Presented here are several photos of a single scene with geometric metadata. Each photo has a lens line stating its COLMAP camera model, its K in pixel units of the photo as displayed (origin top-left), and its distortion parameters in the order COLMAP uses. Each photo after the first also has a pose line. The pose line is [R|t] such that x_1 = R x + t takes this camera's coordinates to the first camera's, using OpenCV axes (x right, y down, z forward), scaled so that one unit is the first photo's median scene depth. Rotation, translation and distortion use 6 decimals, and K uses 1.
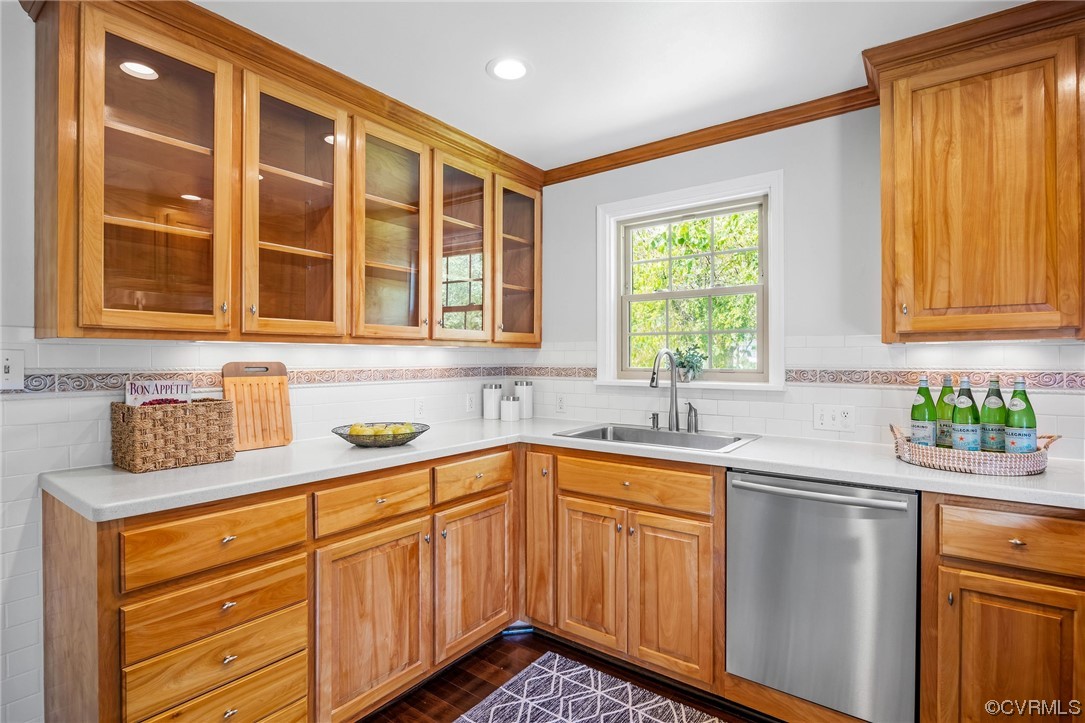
lens RADIAL K [[530.6, 0, 536.3], [0, 530.6, 358.3], [0, 0, 1]] dist [-0.011489, 0.001381]
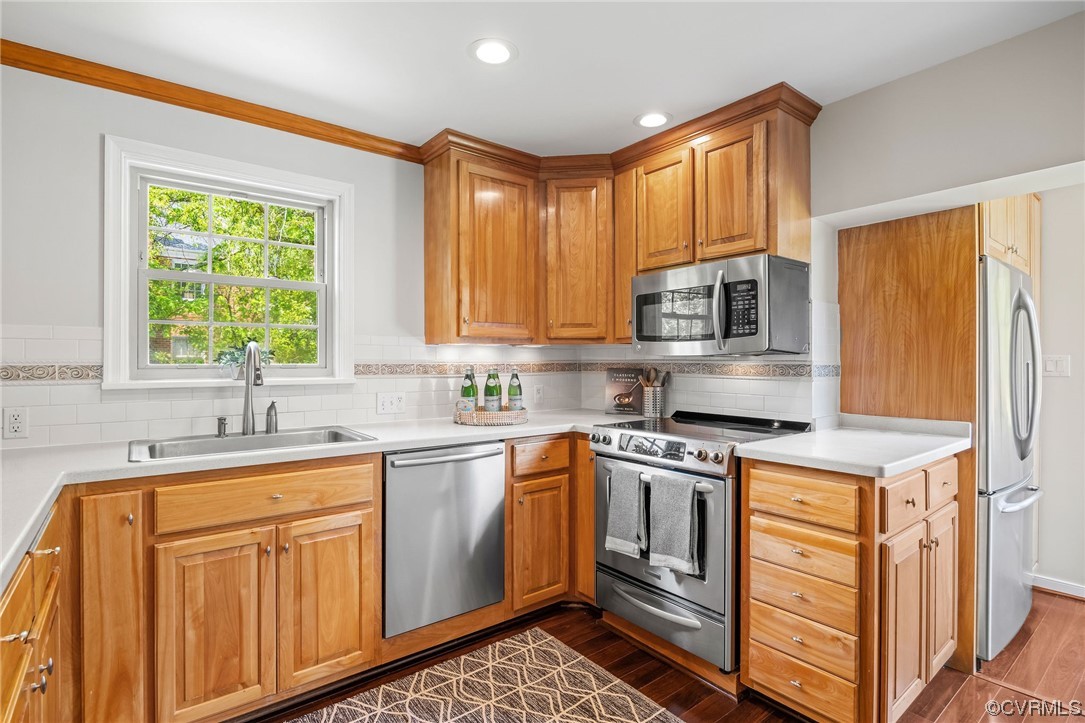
lens RADIAL K [[530.6, 0, 536.3], [0, 530.6, 358.3], [0, 0, 1]] dist [-0.011489, 0.001381]
pose [[0.266286, 0.005433, 0.963879, -0.554830], [-0.001972, 0.999985, -0.005092, 0.015129], [-0.963892, -0.000545, 0.266293, 0.365070]]
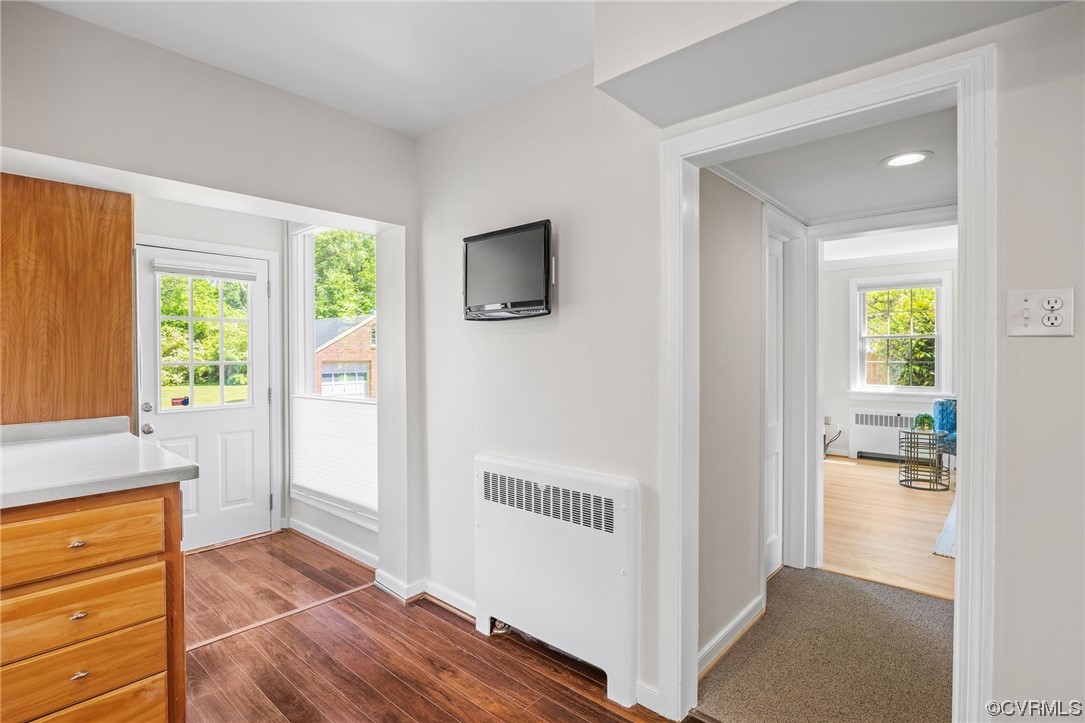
lens RADIAL K [[530.6, 0, 536.3], [0, 530.6, 358.3], [0, 0, 1]] dist [-0.011489, 0.001381]
pose [[-0.996166, 0.002066, 0.087454, -0.211360], [0.002703, 0.999971, 0.007175, 0.017857], [-0.087436, 0.007384, -0.996143, 0.742412]]
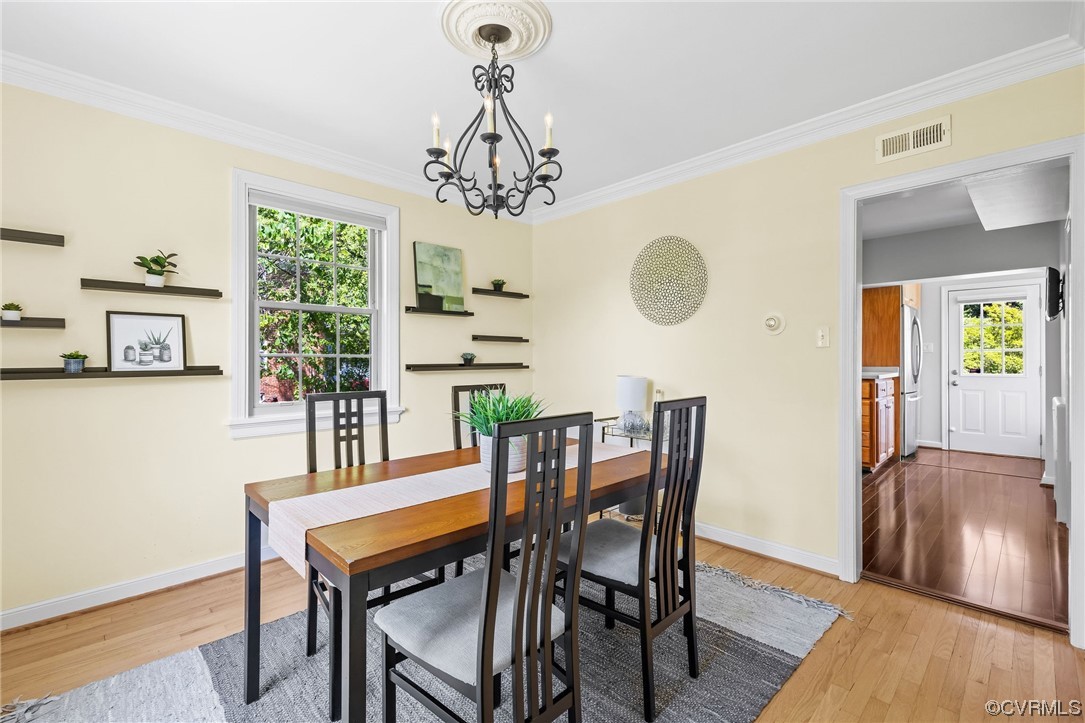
lens RADIAL K [[475.3, 0, 539.5], [0, 475.3, 356.3], [0, 0, 1]] dist [-0.001312, -0.000282]
pose [[0.163735, 0.003479, 0.986498, -2.036461], [0.000080, 0.999994, -0.003540, 0.085175], [-0.986504, 0.000658, 0.163734, 1.233794]]
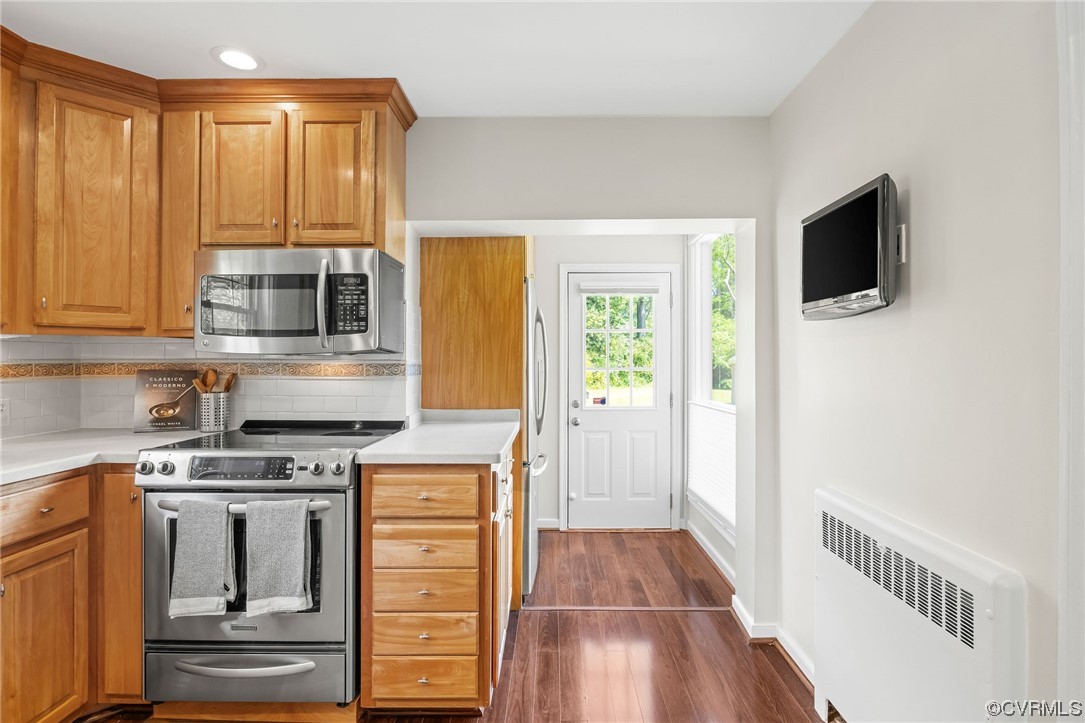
lens RADIAL K [[540.6, 0, 552.5], [0, 540.6, 355.3], [0, 0, 1]] dist [-0.014064, 0.001009]
pose [[-0.594699, 0.008373, 0.803905, -0.453297], [-0.000910, 0.999938, -0.011087, 0.016006], [-0.803948, -0.007325, -0.594655, 0.539079]]
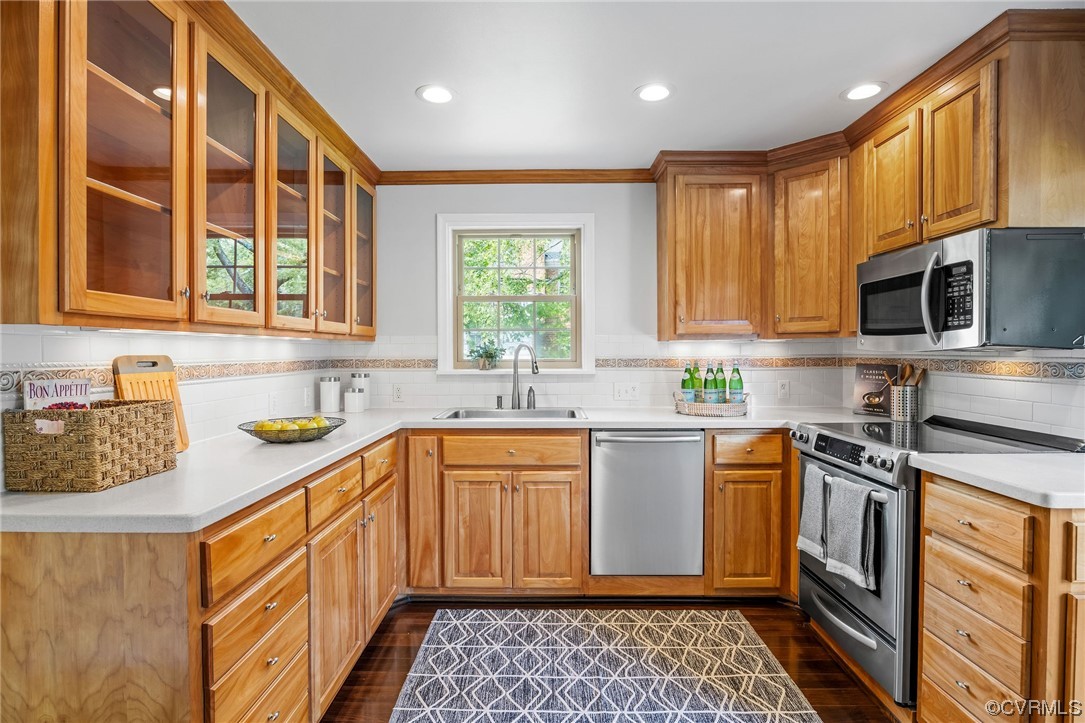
lens RADIAL K [[537.2, 0, 538.2], [0, 537.2, 358.4], [0, 0, 1]] dist [-0.009419, 0.000637]
pose [[0.808382, -0.009662, 0.588579, -0.523760], [0.001763, 0.999901, 0.013992, 0.000854], [-0.588656, -0.010273, 0.808318, -0.053077]]
